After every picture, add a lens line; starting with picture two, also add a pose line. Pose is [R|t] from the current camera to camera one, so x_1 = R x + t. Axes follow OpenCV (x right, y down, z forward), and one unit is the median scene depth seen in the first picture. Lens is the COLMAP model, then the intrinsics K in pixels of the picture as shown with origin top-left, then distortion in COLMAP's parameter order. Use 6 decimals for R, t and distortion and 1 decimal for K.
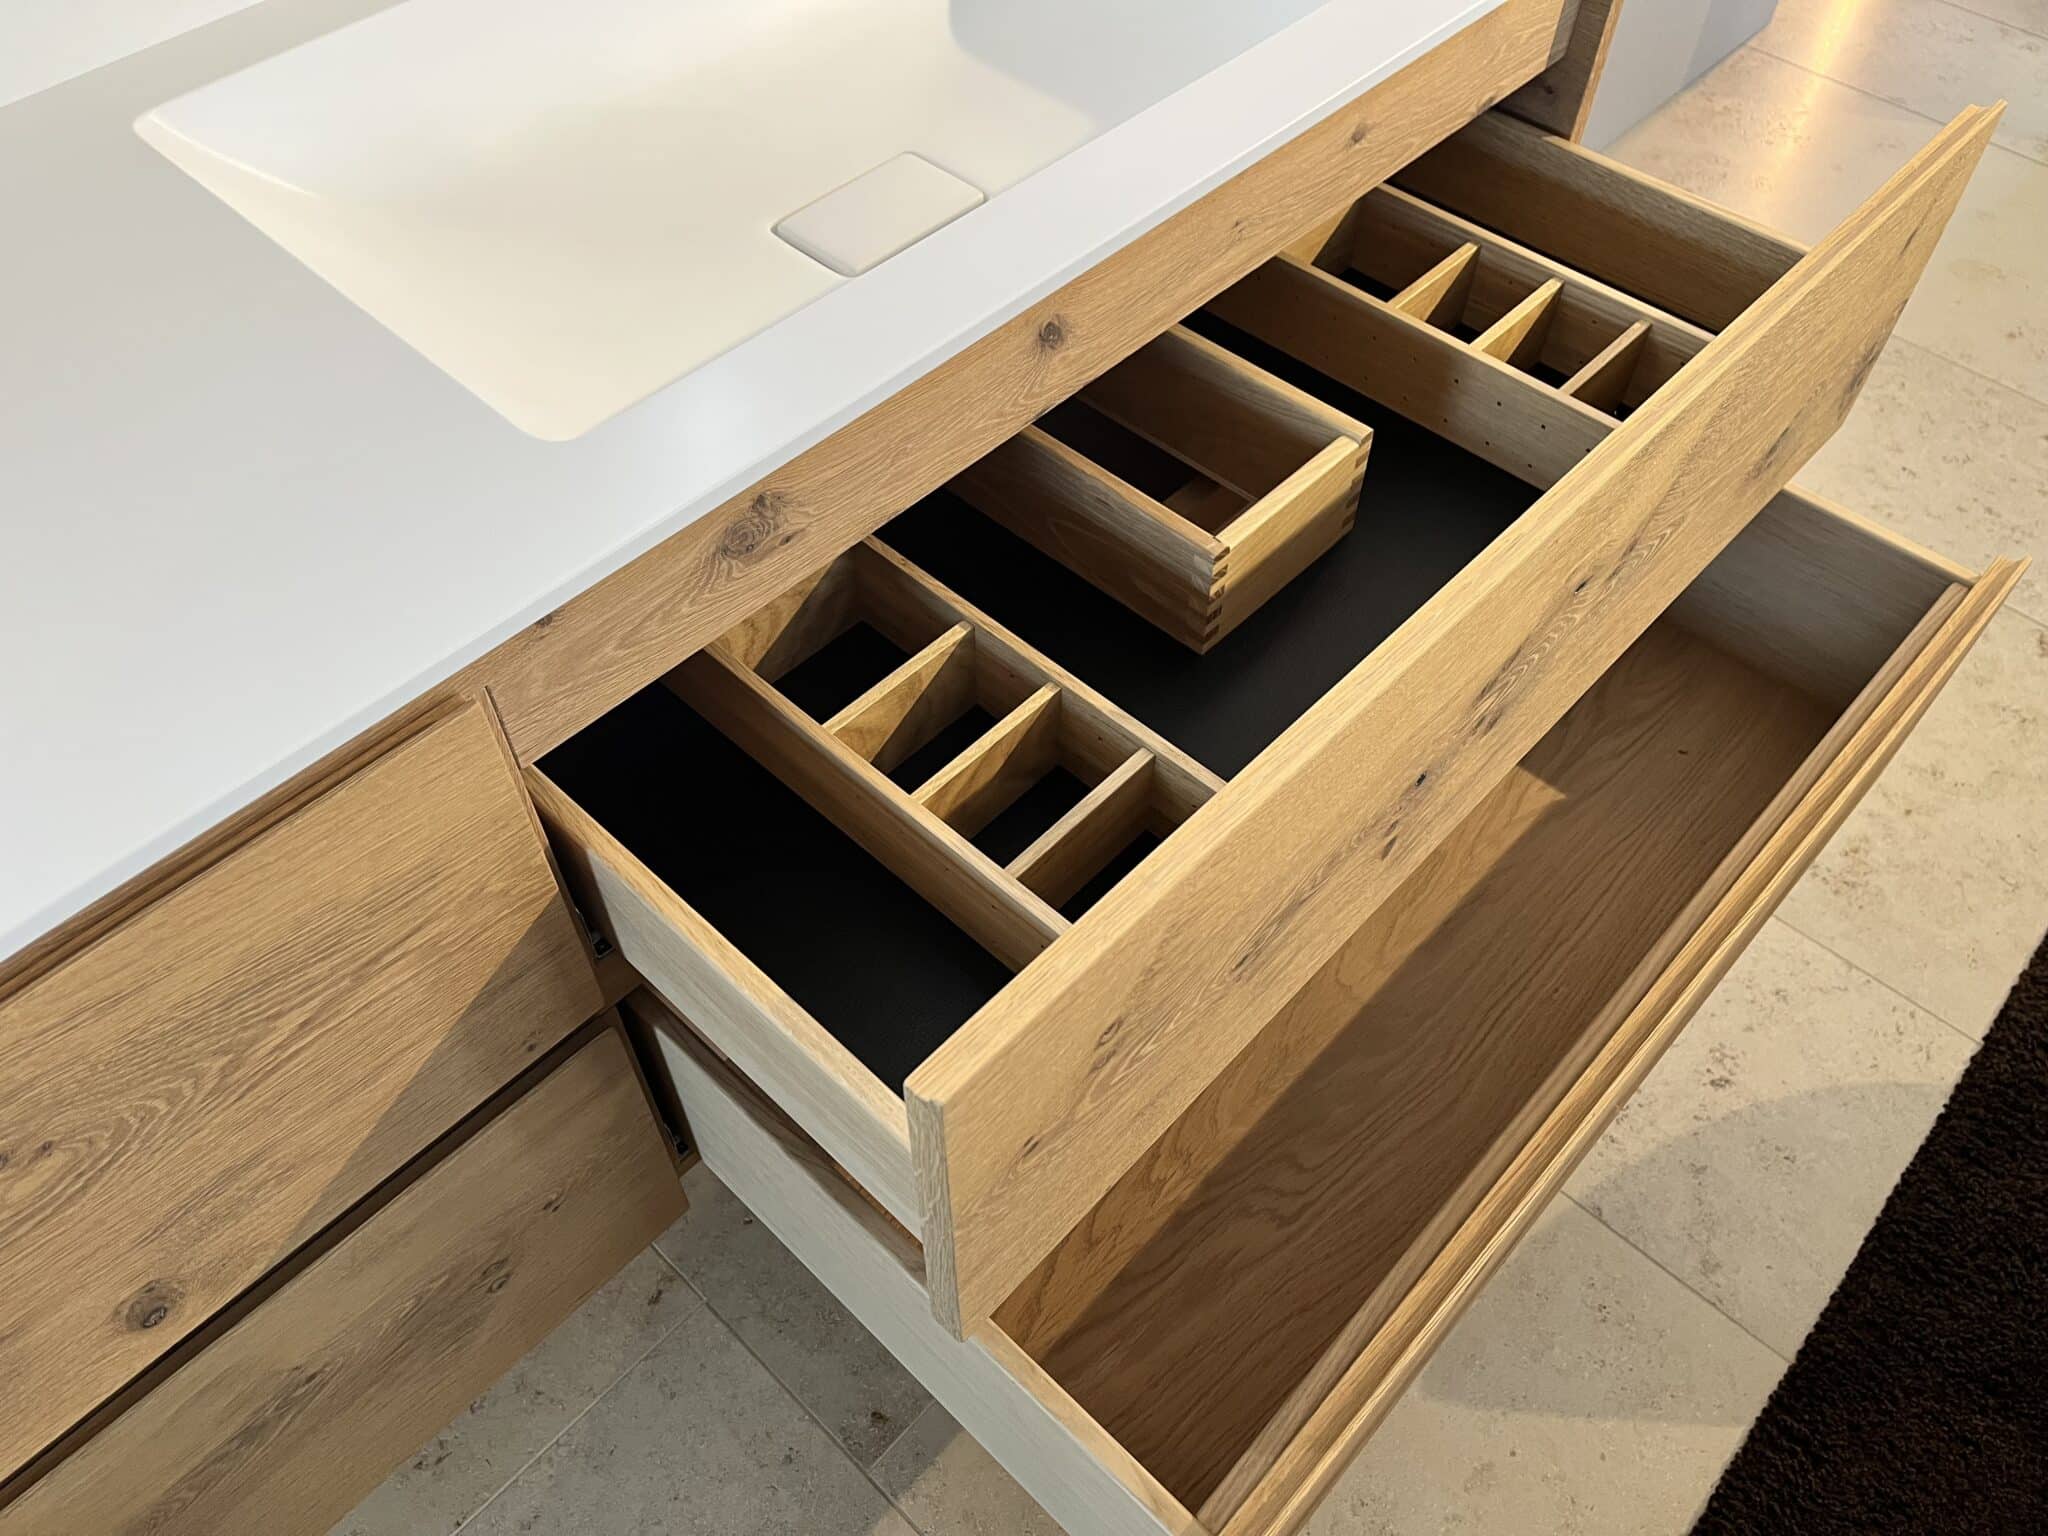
lens RADIAL K [[1558.3, 0, 1024.0], [0, 1558.3, 768.0], [0, 0, 1]] dist [0.003108, -0.002816]
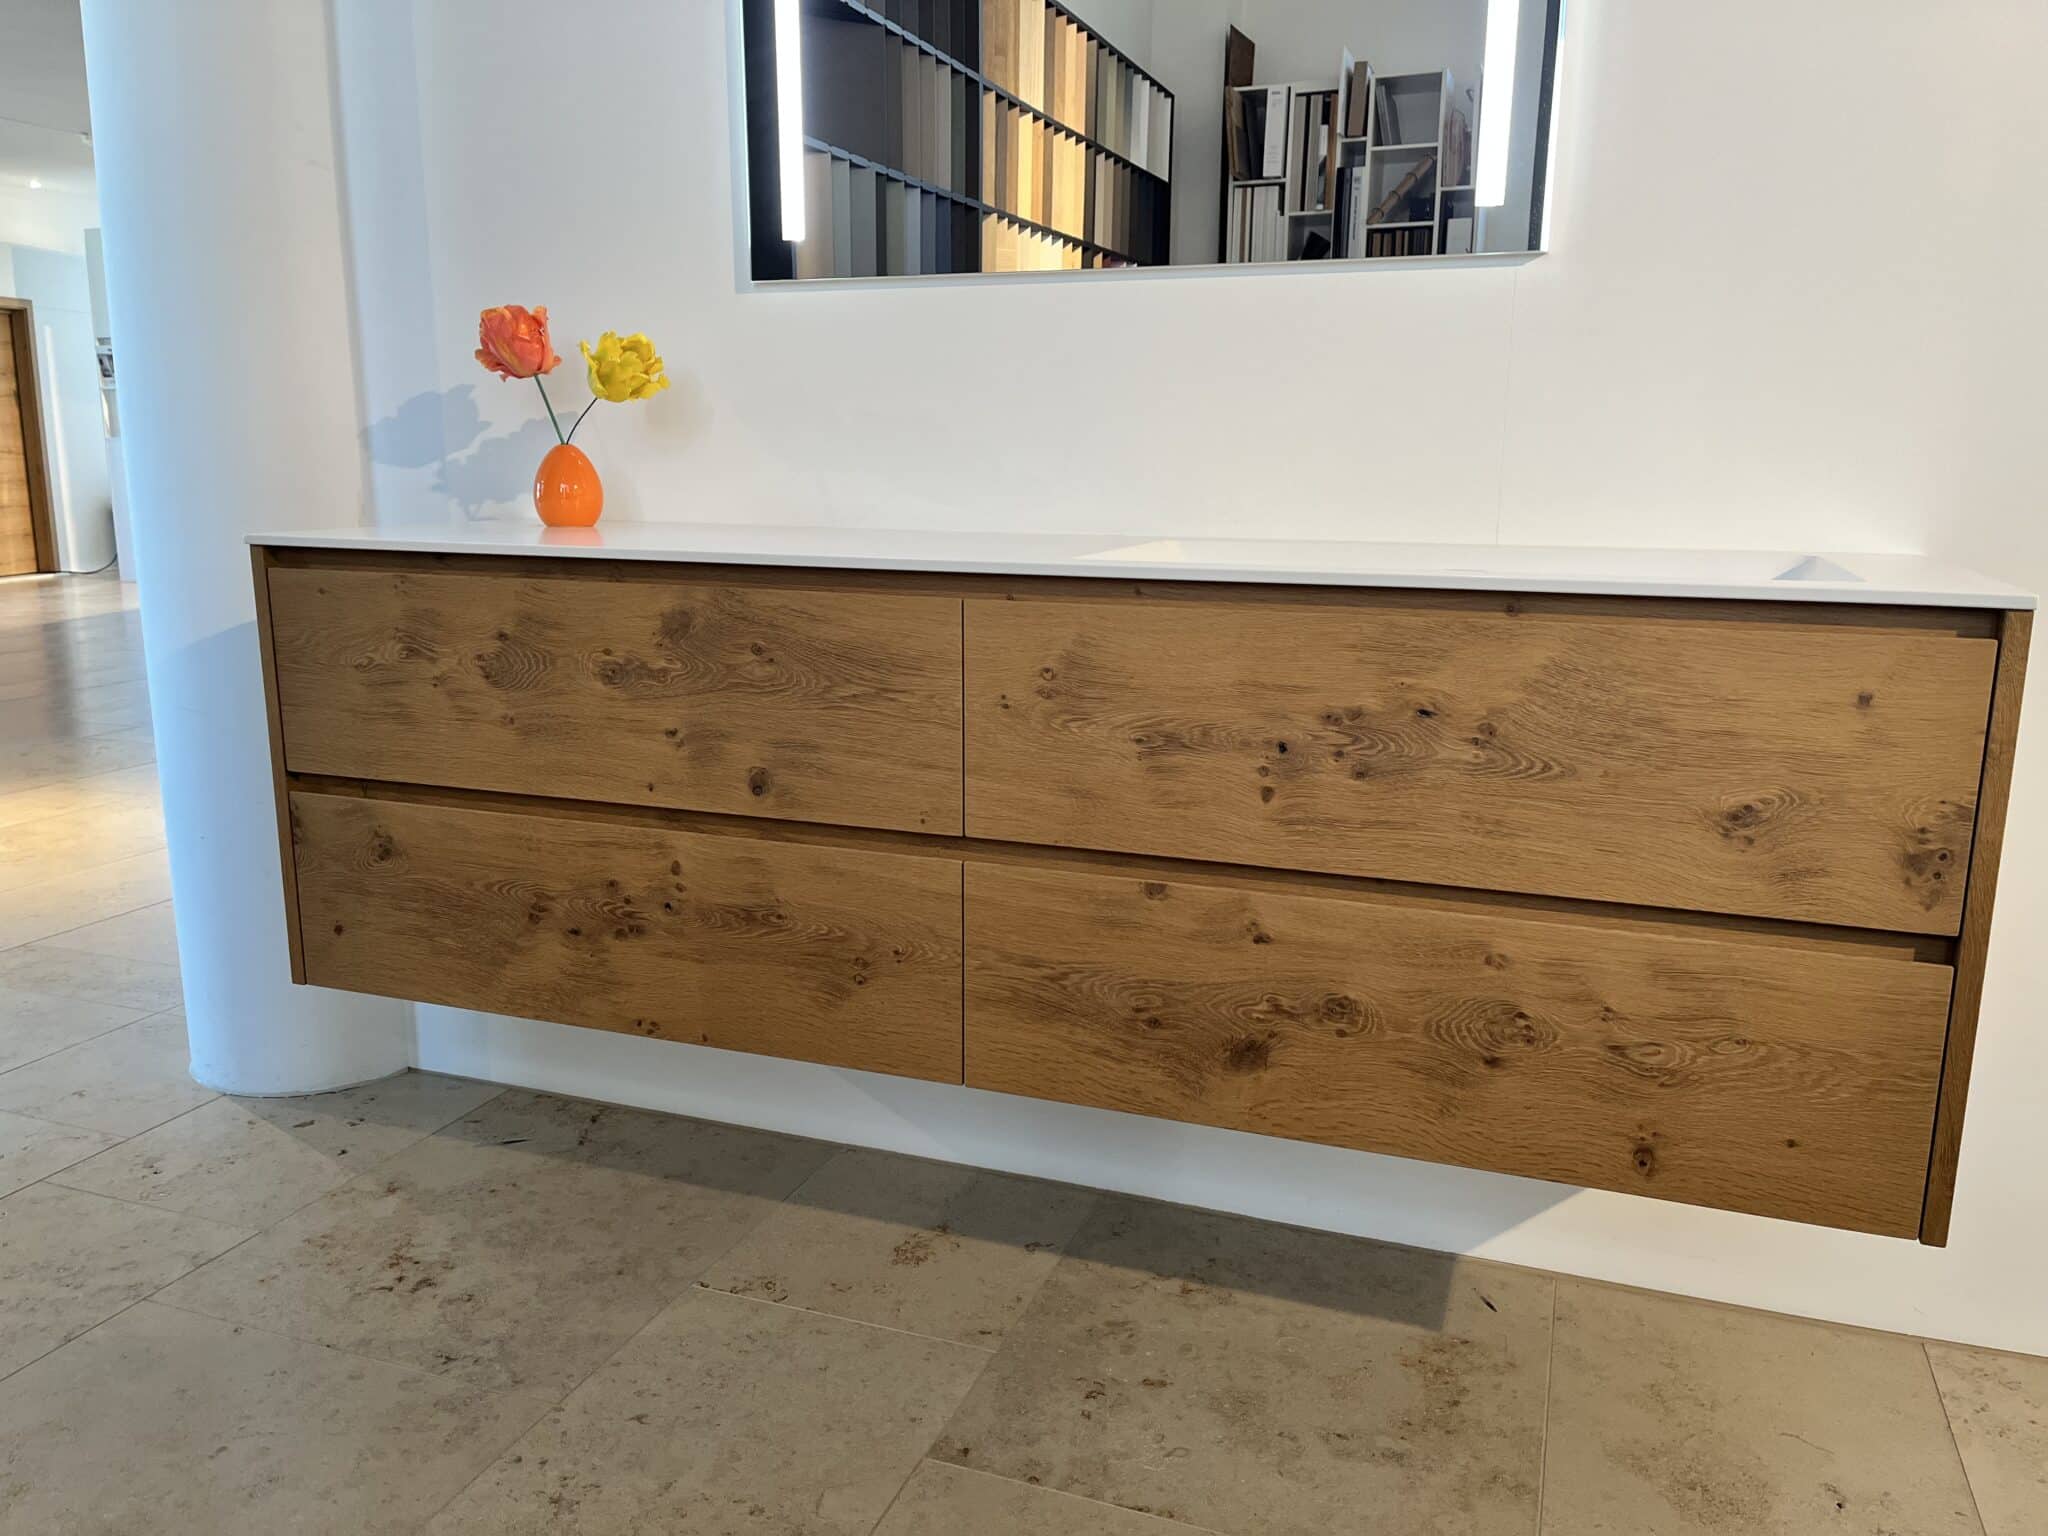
lens RADIAL K [[1558.3, 0, 1024.0], [0, 1558.3, 768.0], [0, 0, 1]] dist [0.003108, -0.002816]
pose [[0.385878, 0.186868, -0.903426, 1.820695], [-0.731464, 0.658728, -0.176175, 0.458909], [0.562191, 0.728805, 0.390876, 0.258018]]
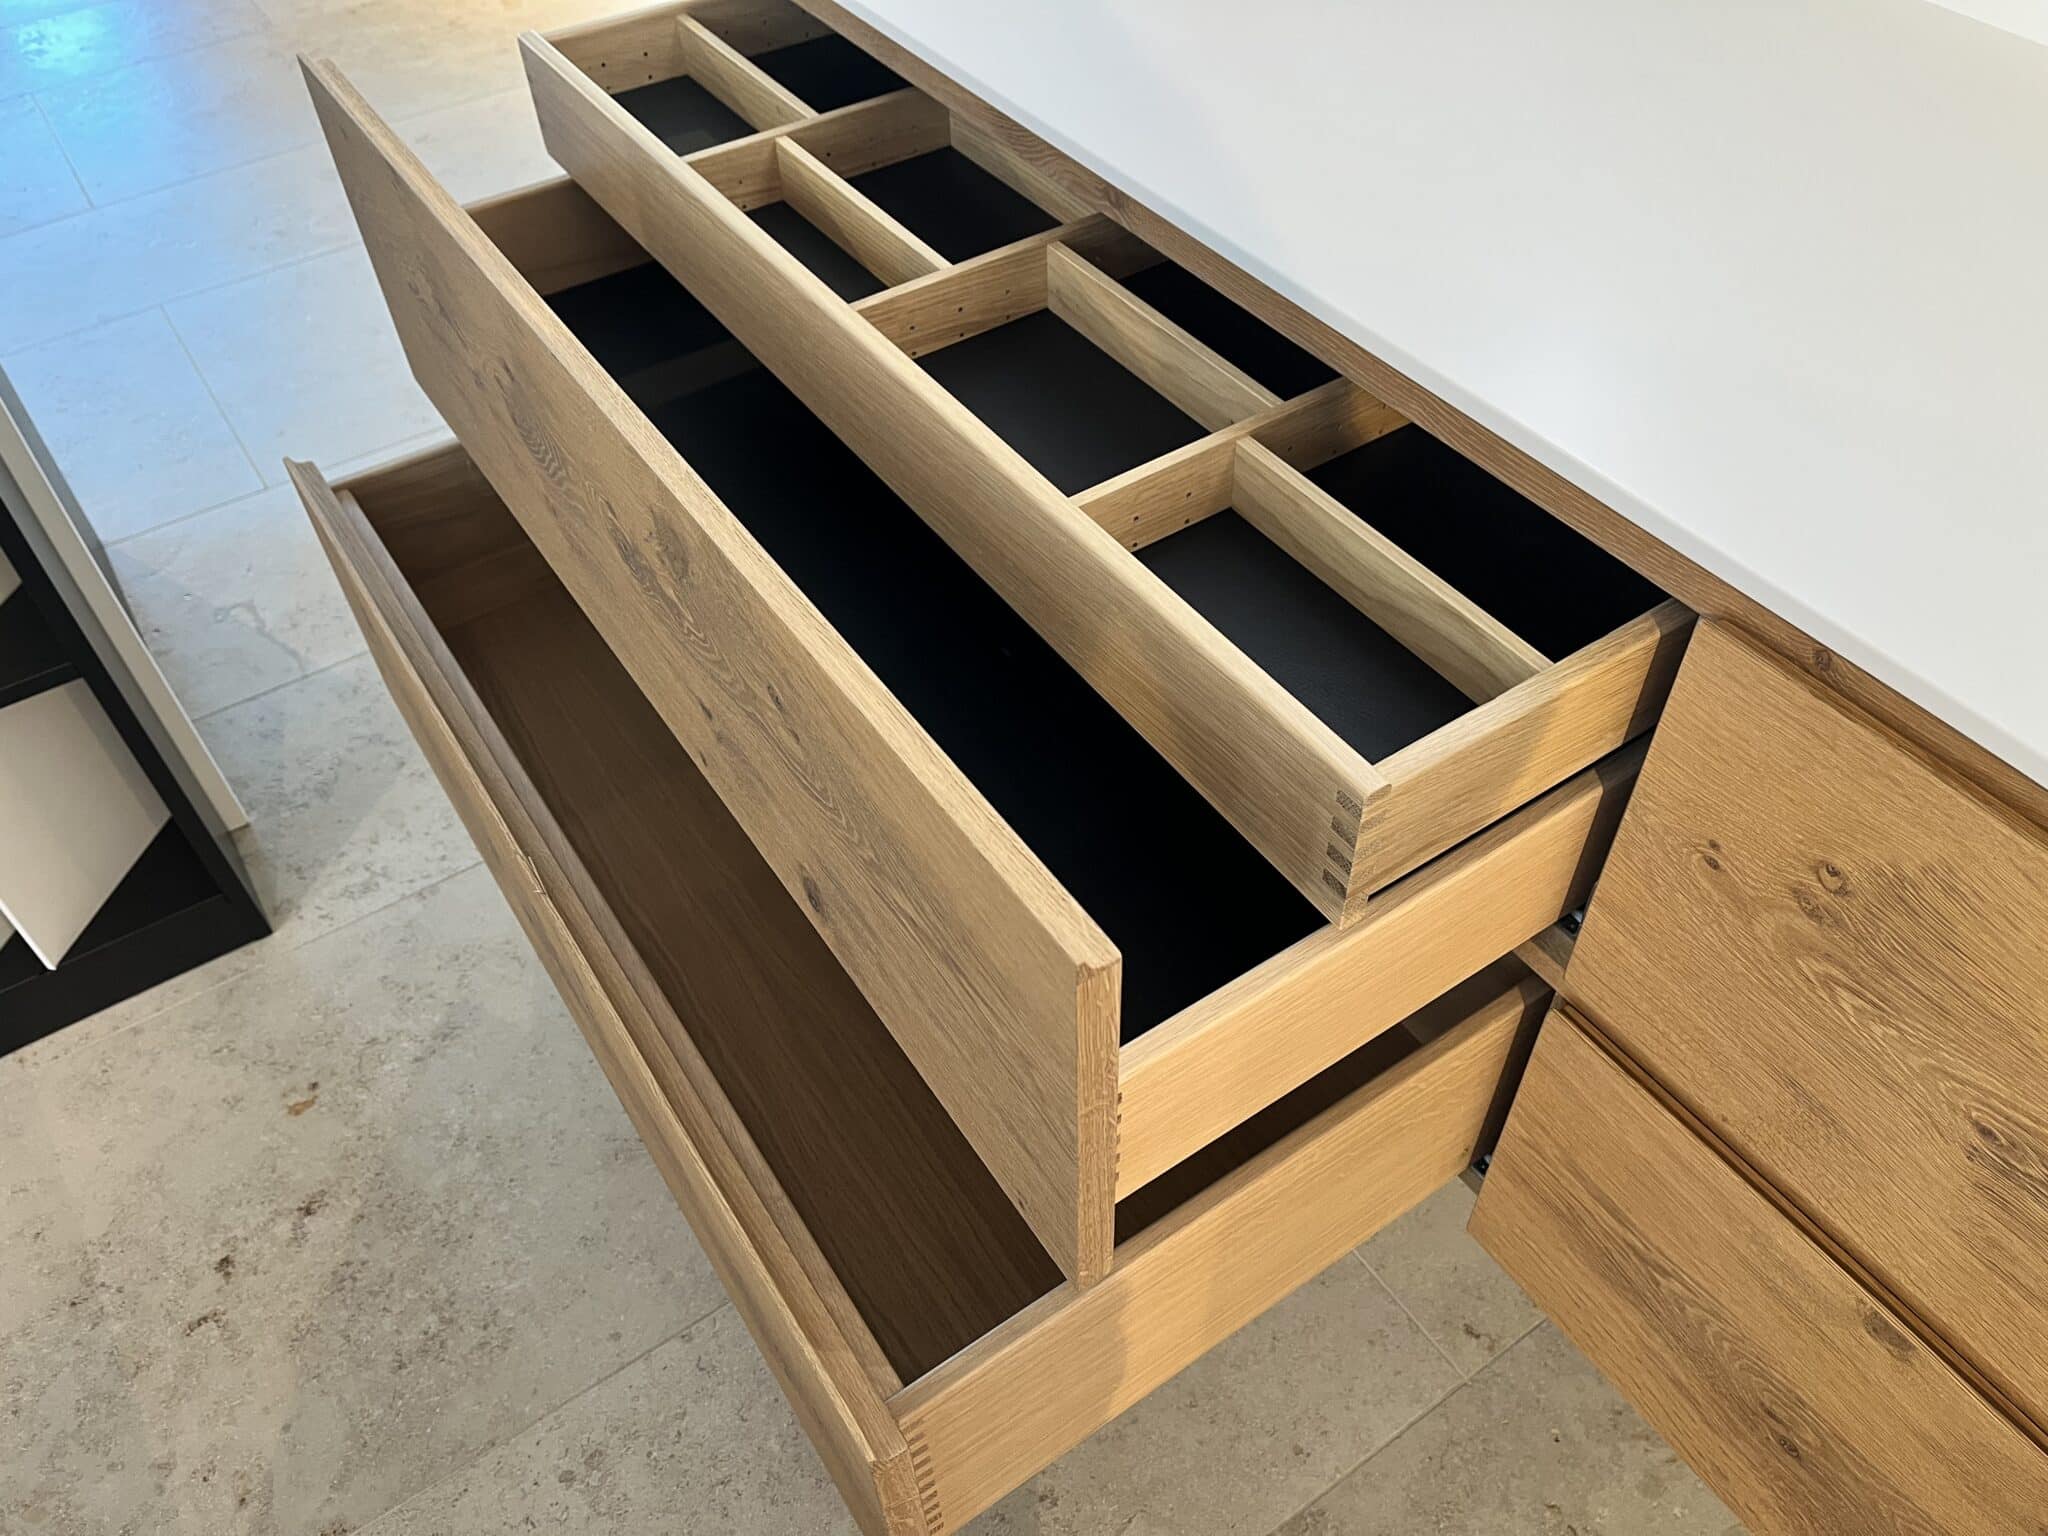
lens RADIAL K [[1558.3, 0, 1024.0], [0, 1558.3, 768.0], [0, 0, 1]] dist [0.003108, -0.002816]
pose [[-0.222707, 0.717270, -0.660246, 0.426334], [-0.750345, 0.306267, 0.585818, -0.251691], [0.622401, 0.625878, 0.469992, 0.303263]]
